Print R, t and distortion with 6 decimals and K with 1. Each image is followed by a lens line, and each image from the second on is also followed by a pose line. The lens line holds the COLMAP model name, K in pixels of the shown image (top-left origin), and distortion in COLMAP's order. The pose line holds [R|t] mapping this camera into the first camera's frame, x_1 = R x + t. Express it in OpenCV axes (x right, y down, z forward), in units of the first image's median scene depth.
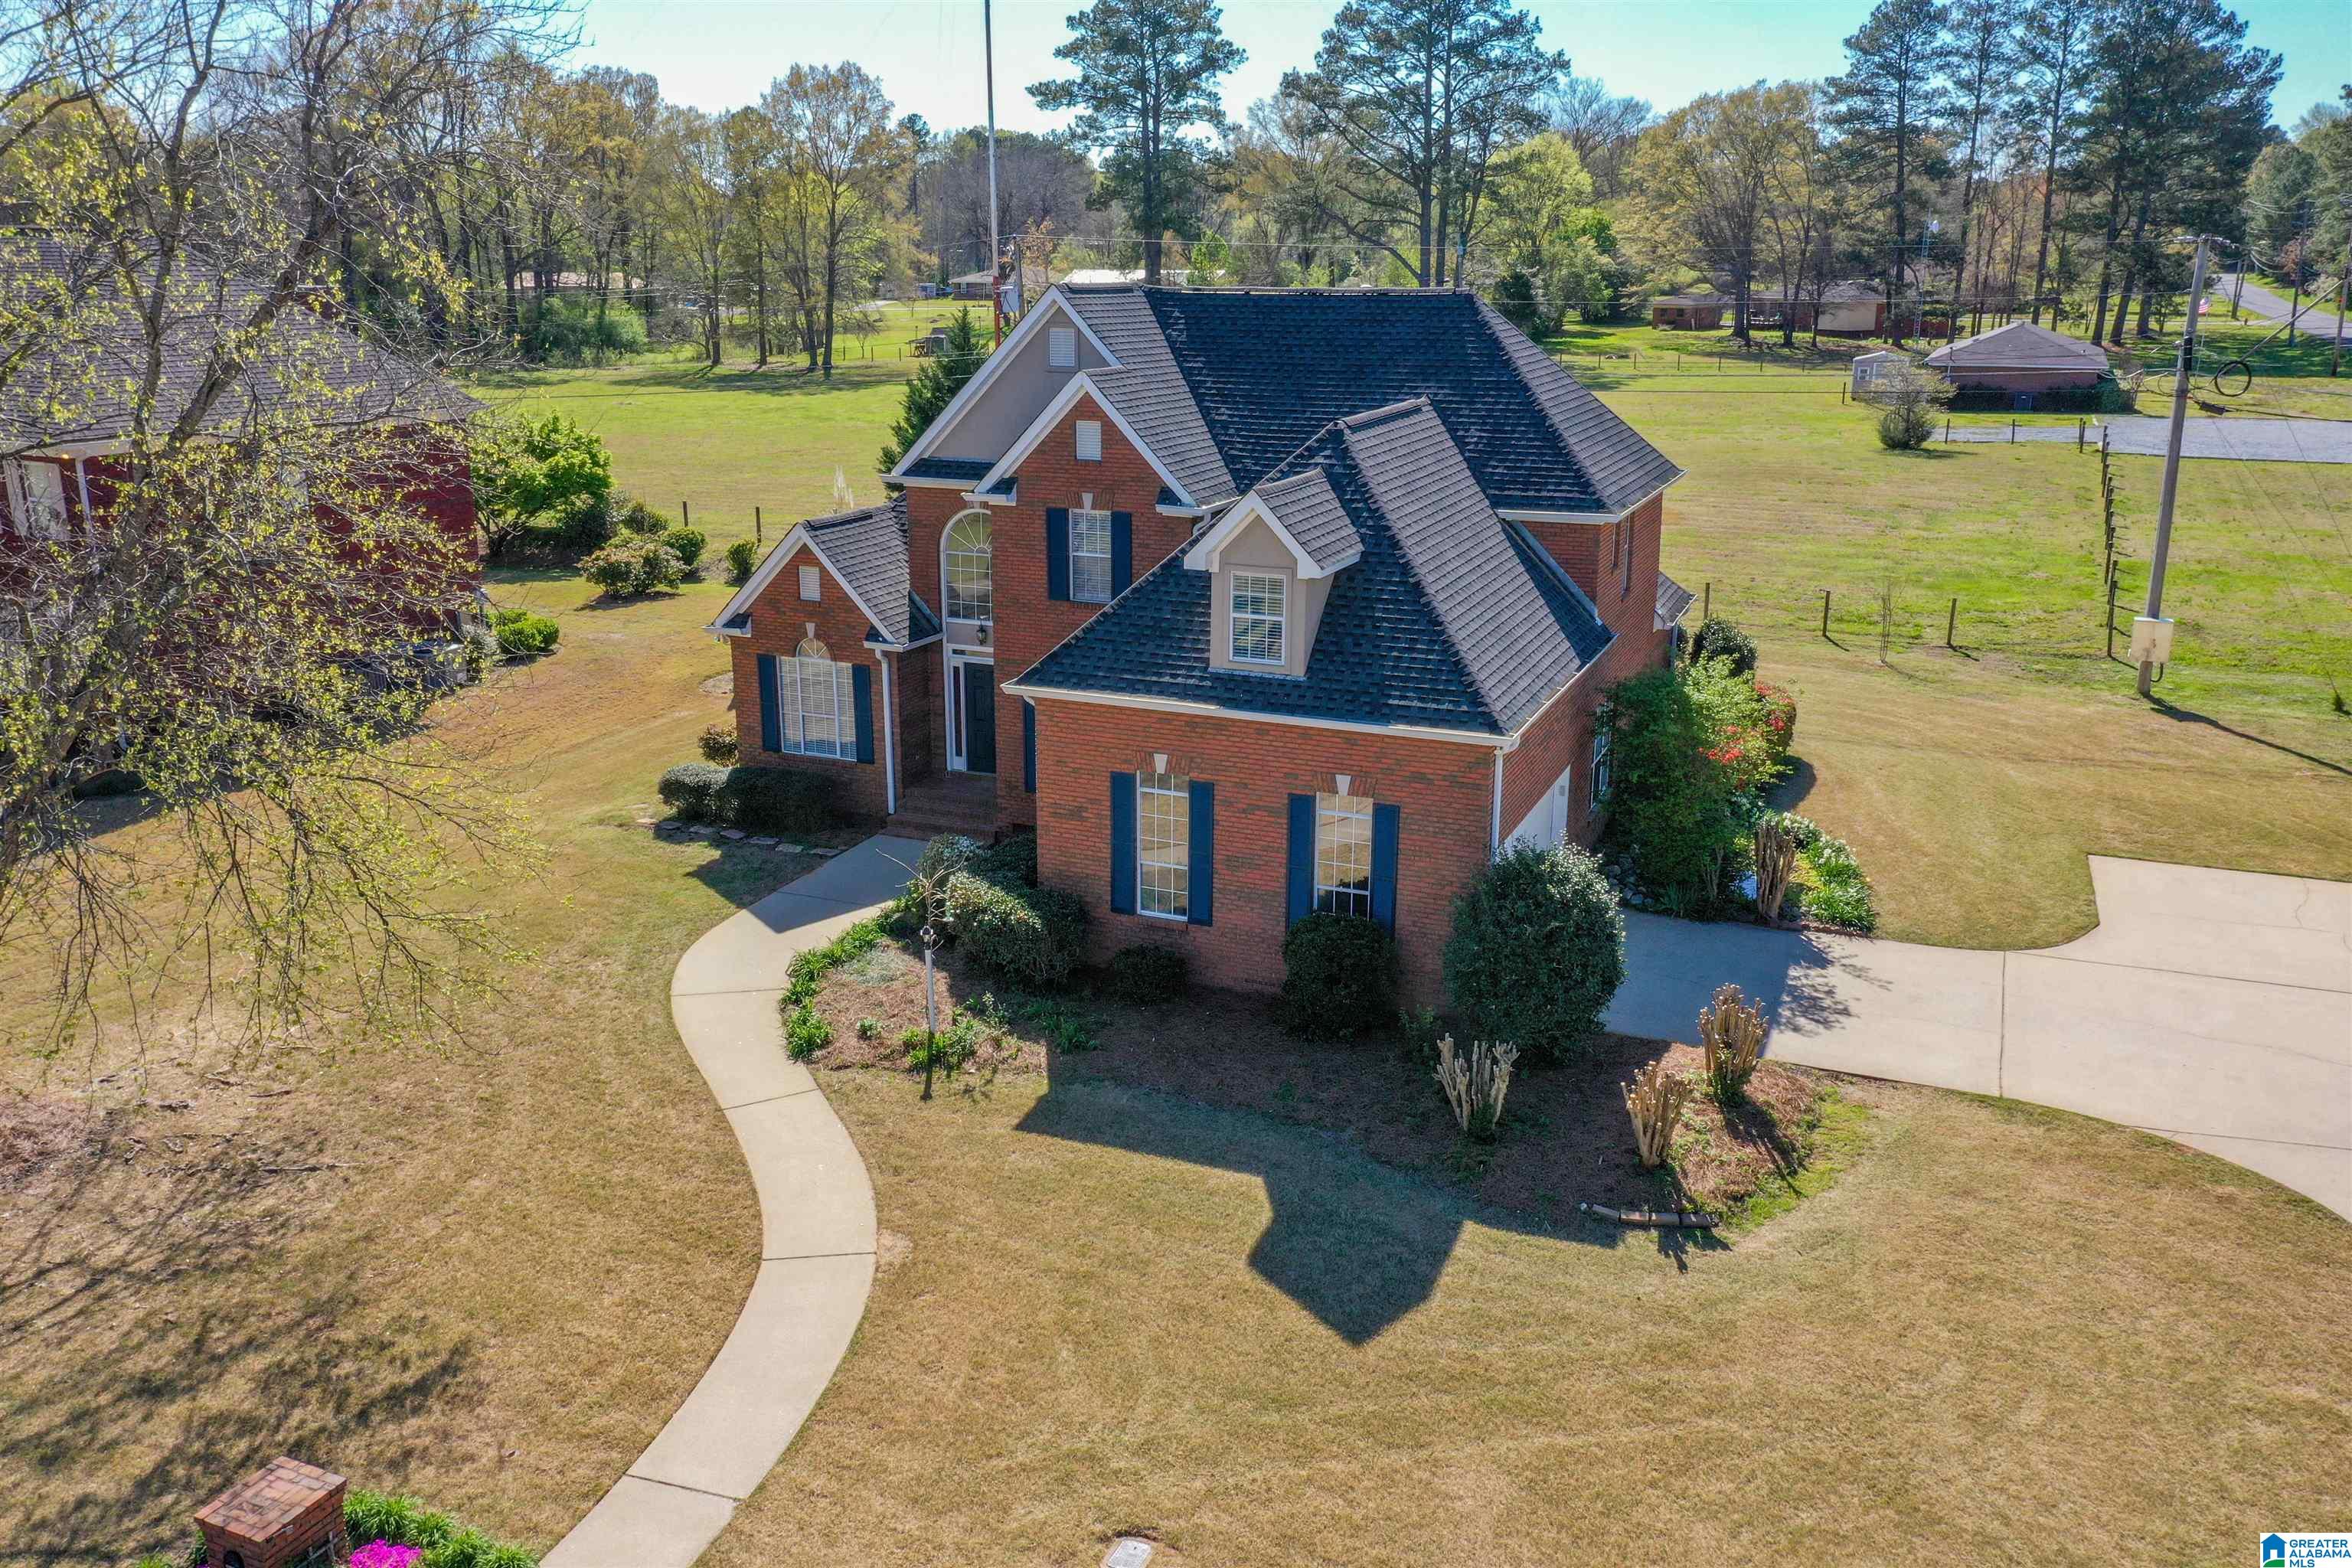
lens RADIAL K [[1844.0, 0, 1173.6], [0, 1844.0, 790.3], [0, 0, 1]] dist [0.017809, -0.014348]
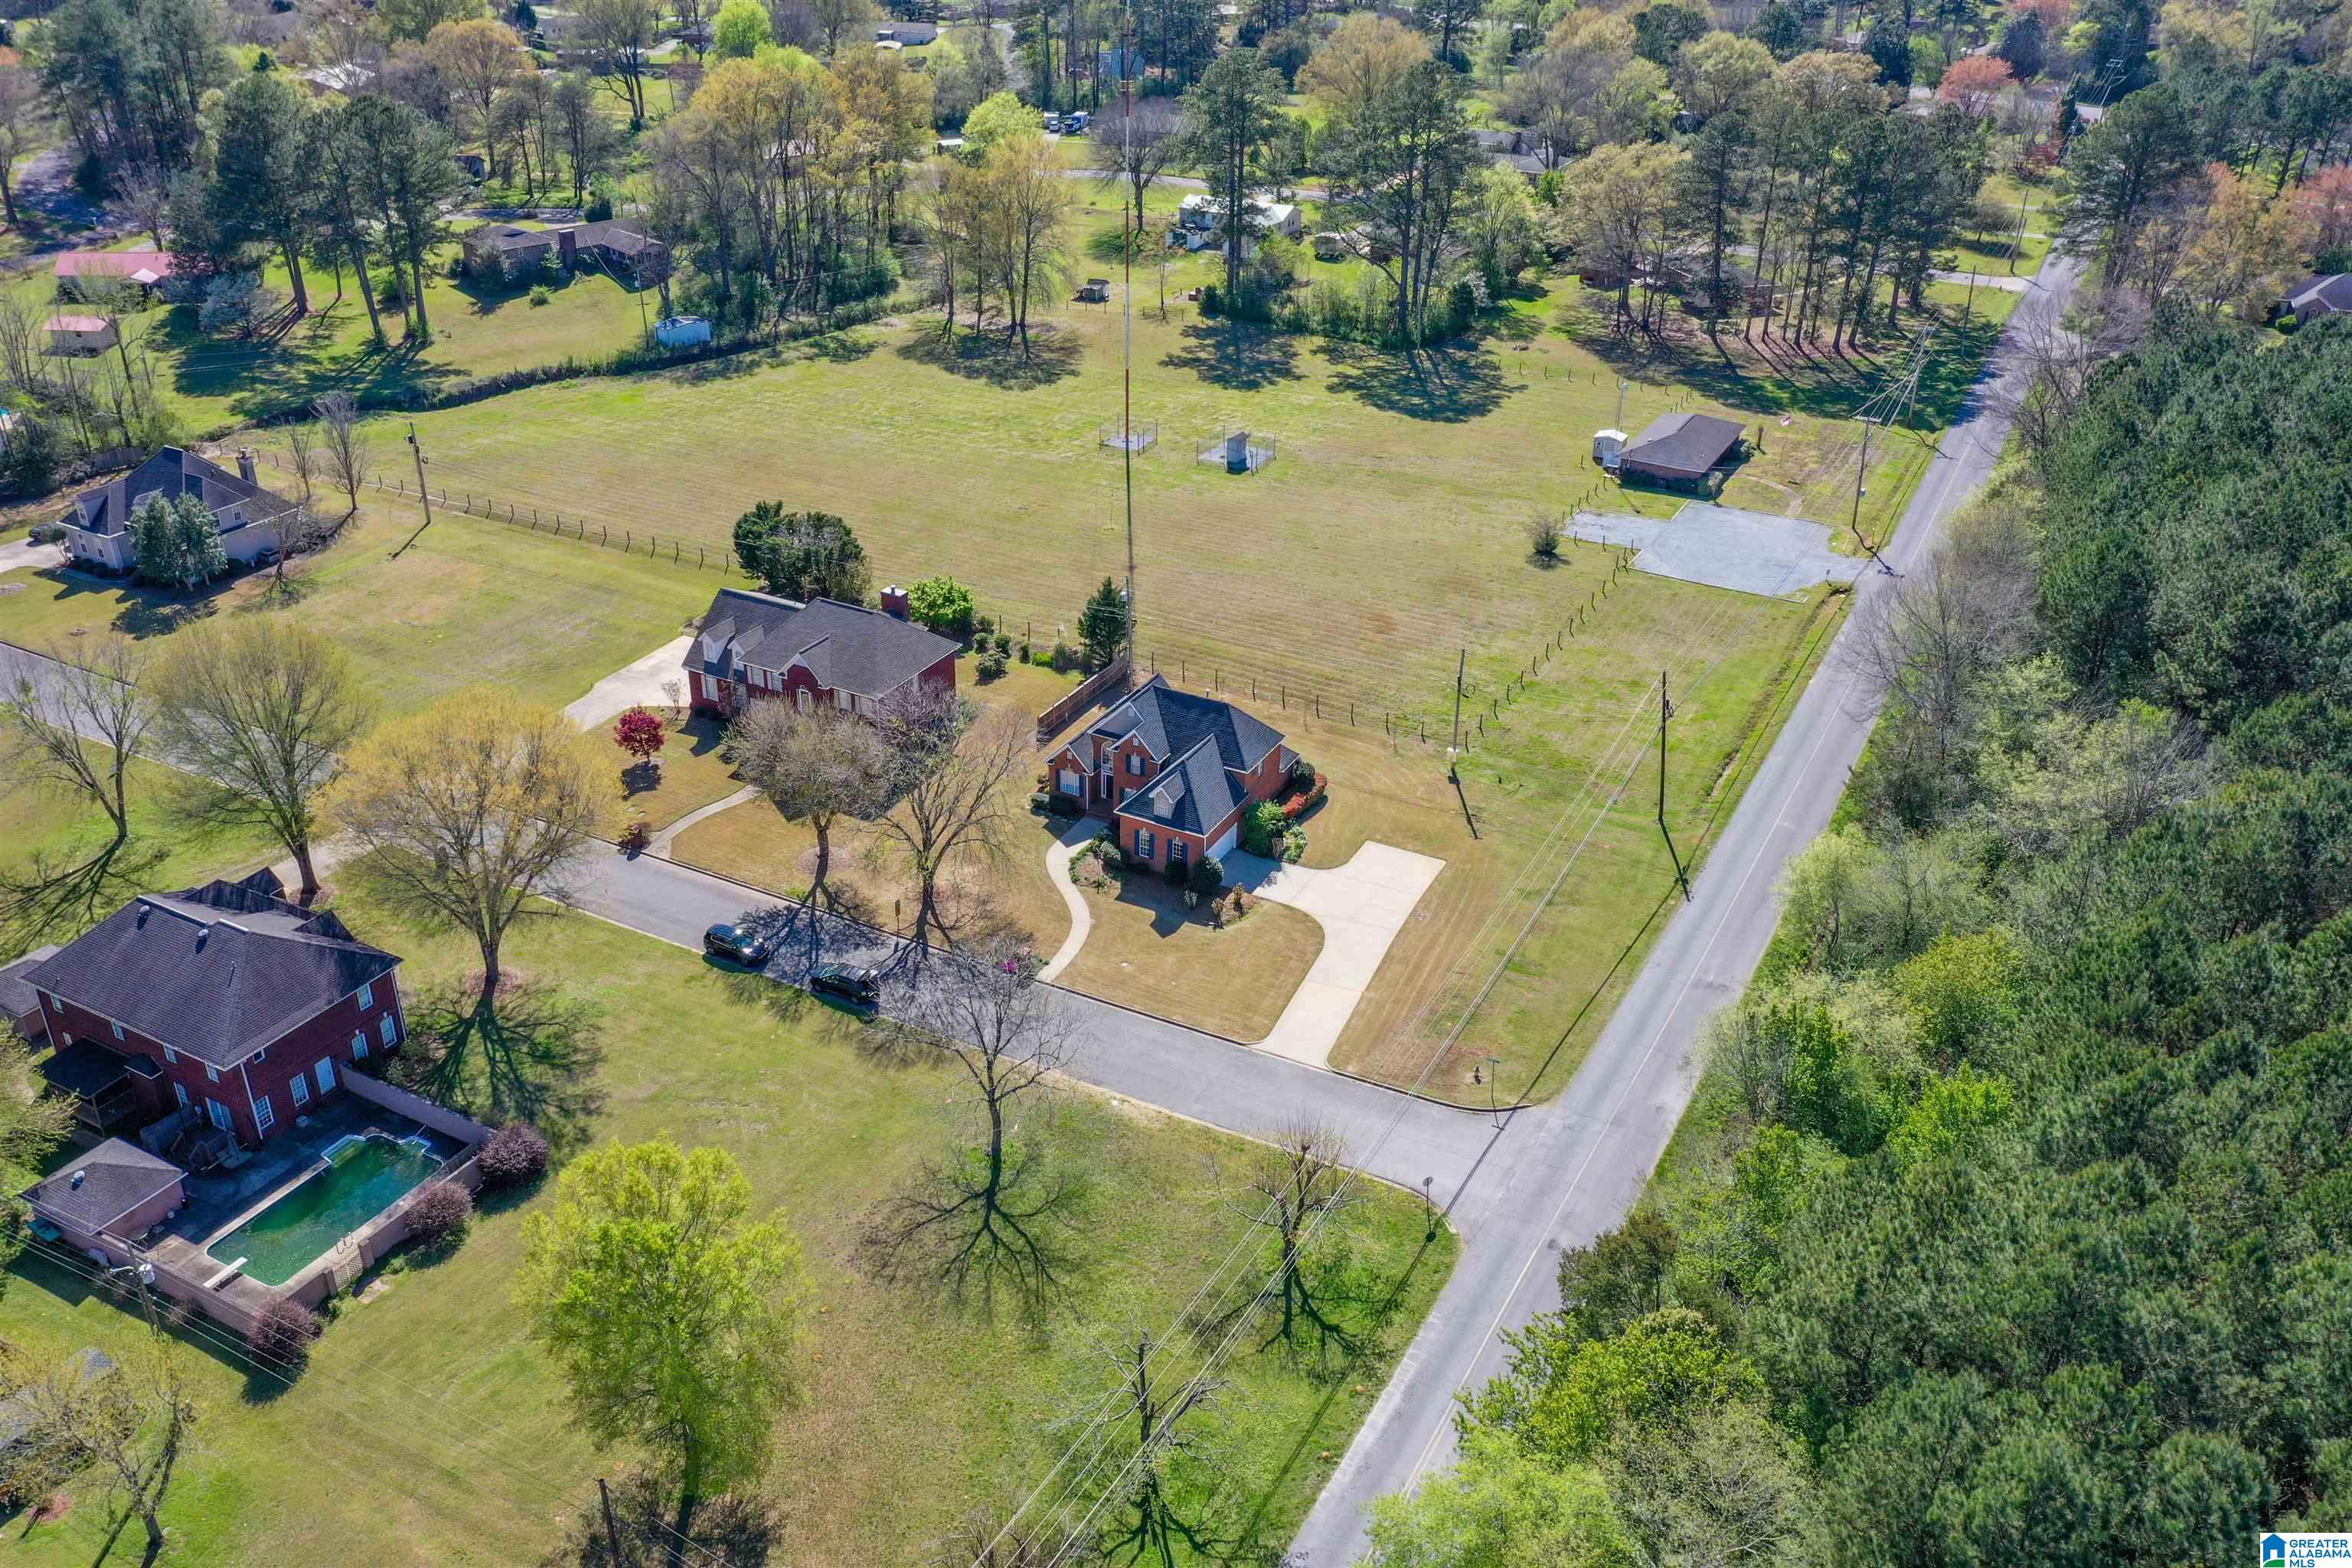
lens RADIAL K [[1844.0, 0, 1169.2], [0, 1844.0, 787.7], [0, 0, 1]] dist [0.017809, -0.014348]
pose [[0.996593, 0.052528, -0.063588, 0.374343], [-0.037554, 0.975408, 0.217185, -1.217615], [0.073432, -0.214057, 0.974057, -3.879273]]
